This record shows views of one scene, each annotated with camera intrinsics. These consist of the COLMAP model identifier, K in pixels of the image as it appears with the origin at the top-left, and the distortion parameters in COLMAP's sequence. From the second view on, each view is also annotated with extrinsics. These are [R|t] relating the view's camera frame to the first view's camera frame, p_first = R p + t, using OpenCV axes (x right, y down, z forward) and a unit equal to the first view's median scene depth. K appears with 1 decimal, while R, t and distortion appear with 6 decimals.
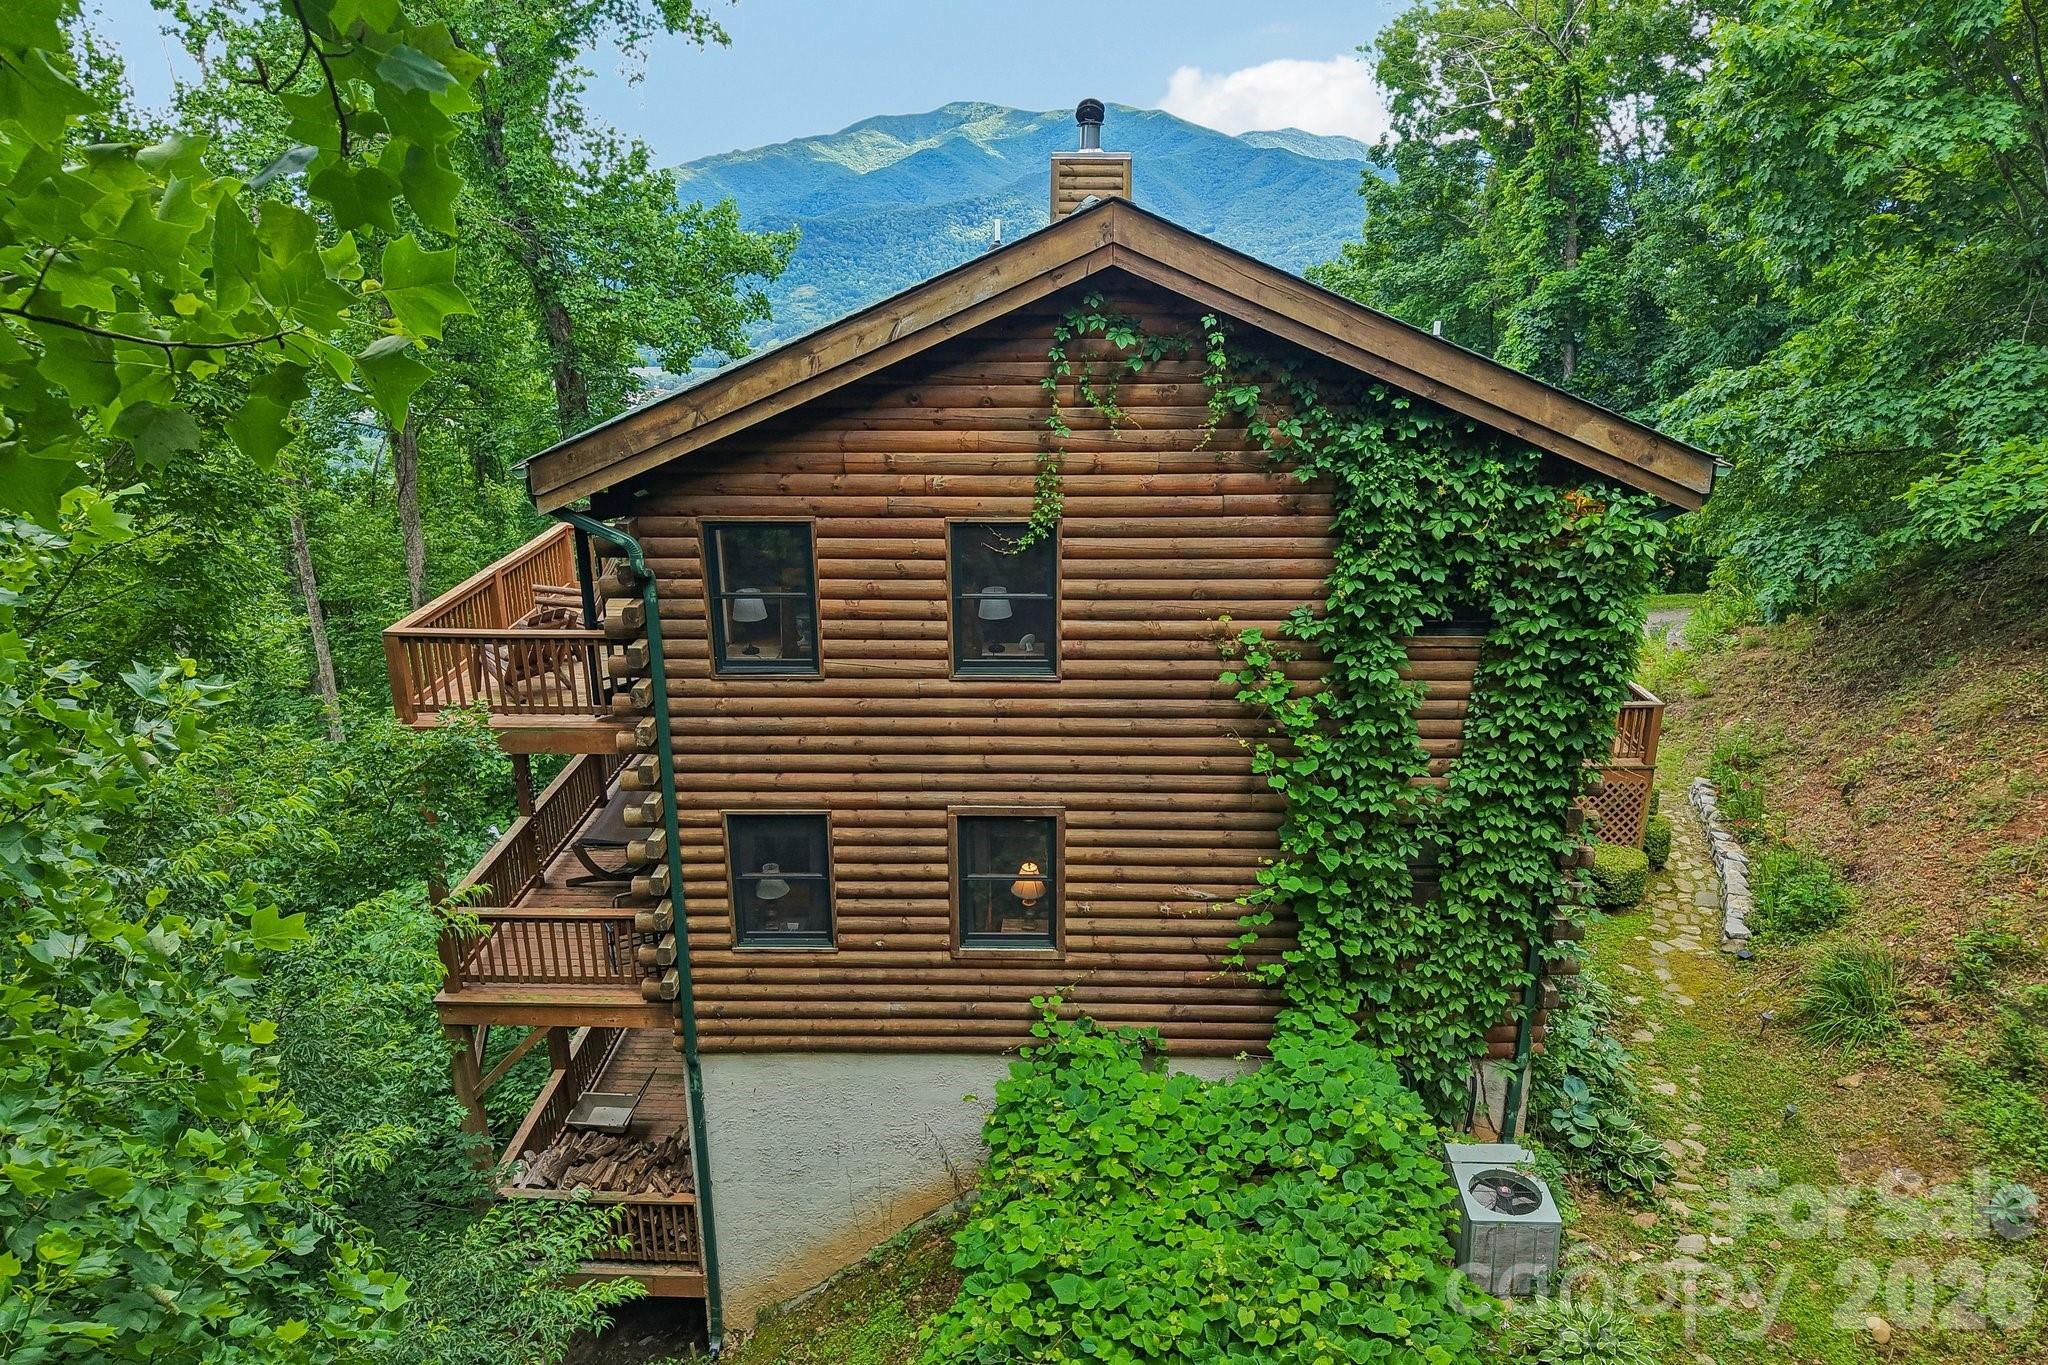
lens RADIAL K [[1332.6, 0, 1024.0], [0, 1332.6, 682.5], [0, 0, 1]] dist [0.039339, 0.000393]
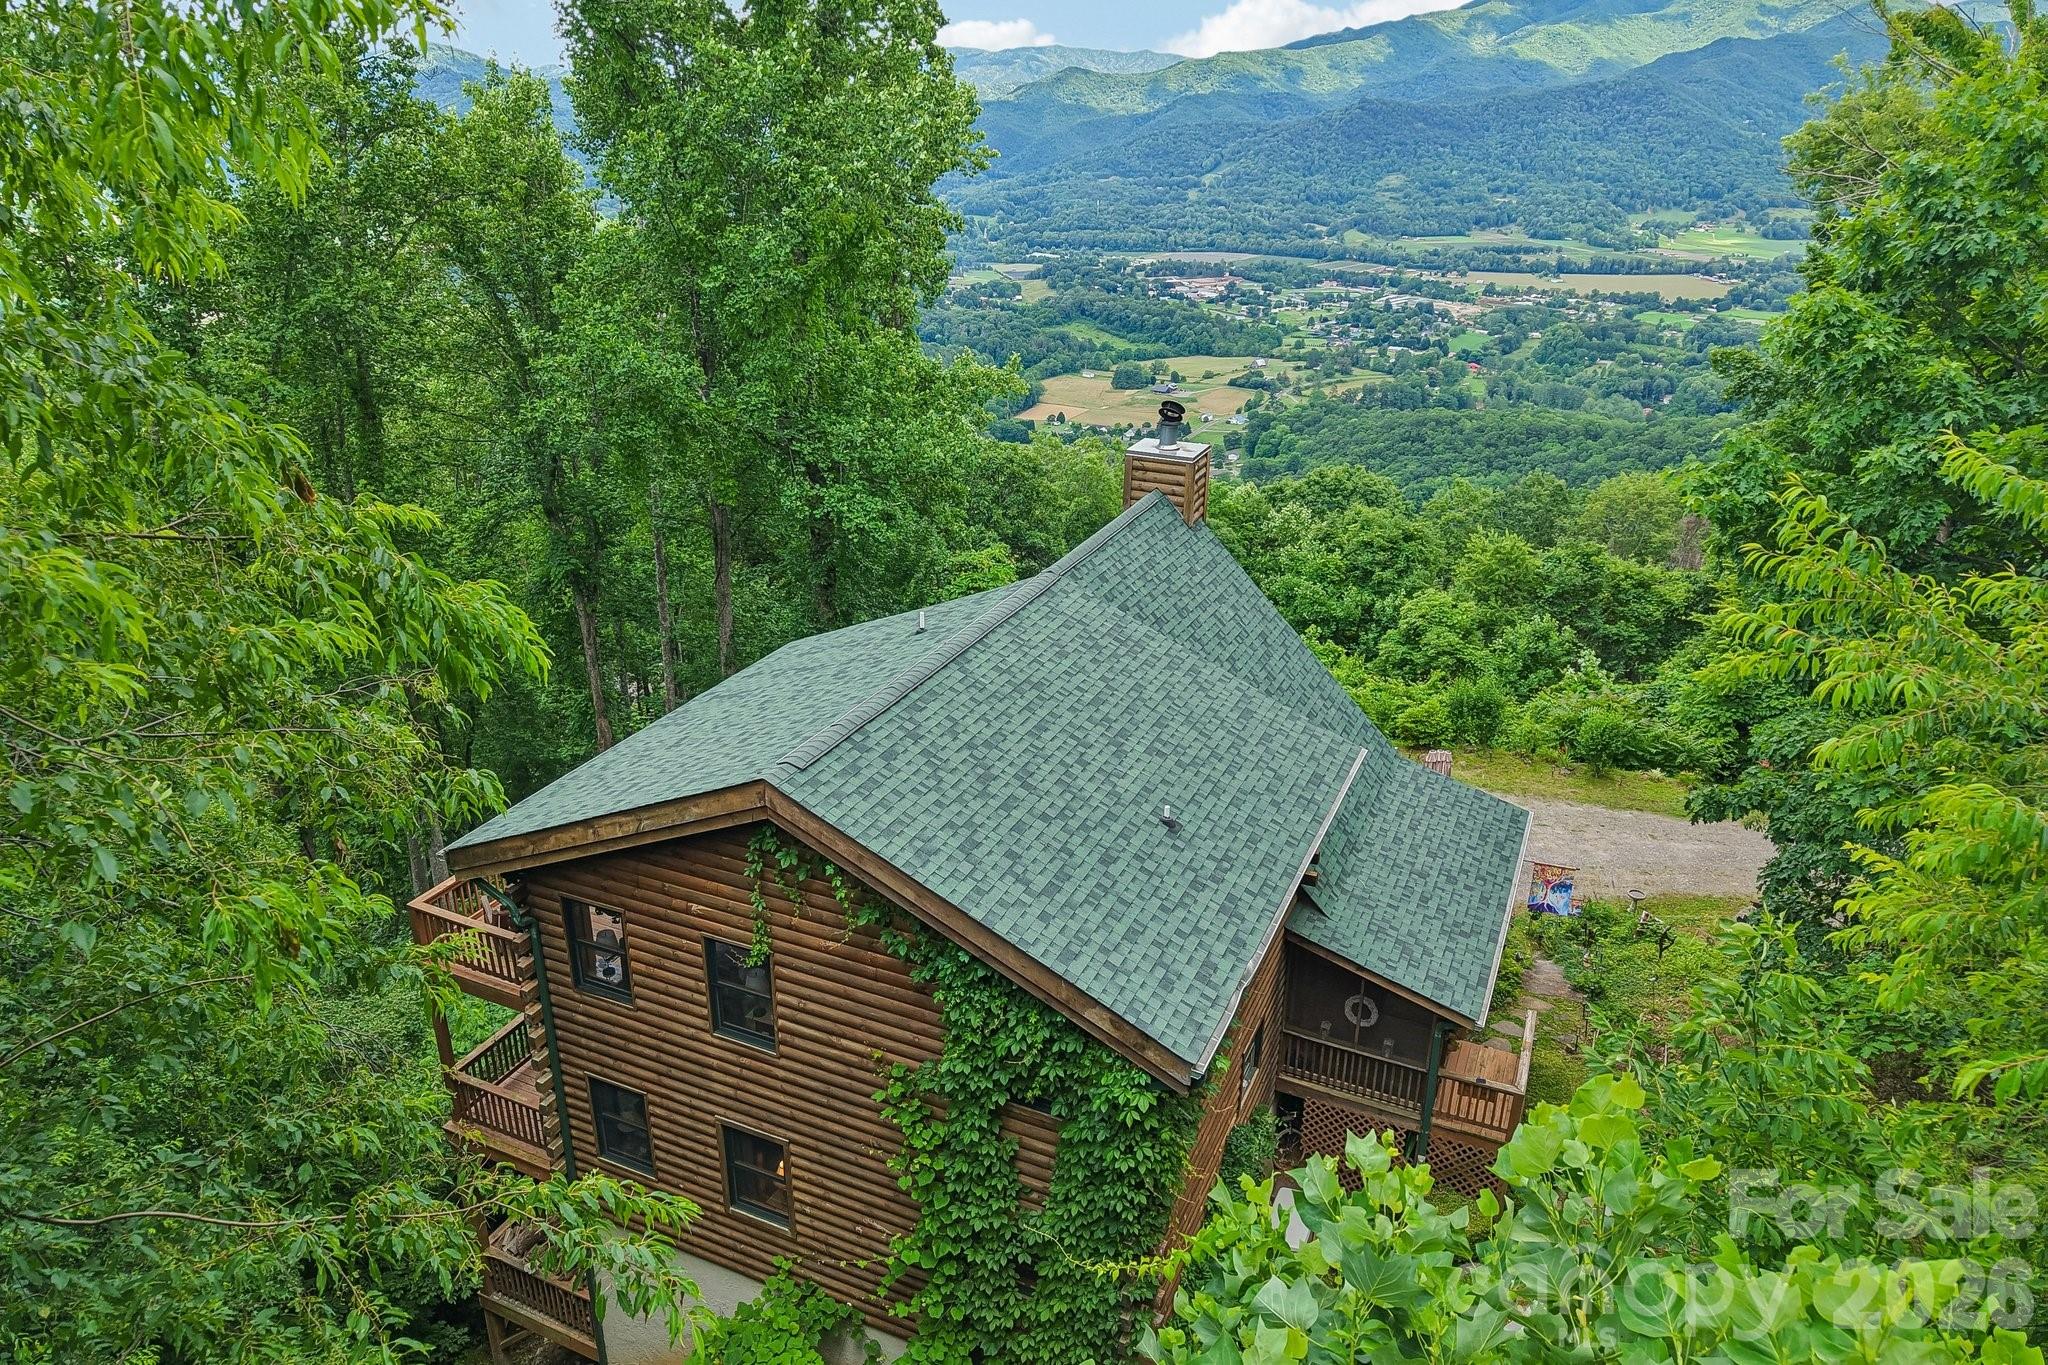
lens RADIAL K [[1332.6, 0, 1024.0], [0, 1332.6, 682.5], [0, 0, 1]] dist [0.039339, 0.000393]
pose [[0.924372, 0.160295, -0.346181, 0.674580], [-0.138792, 0.986562, 0.086213, -0.534850], [0.355348, -0.031646, 0.934198, -0.160169]]
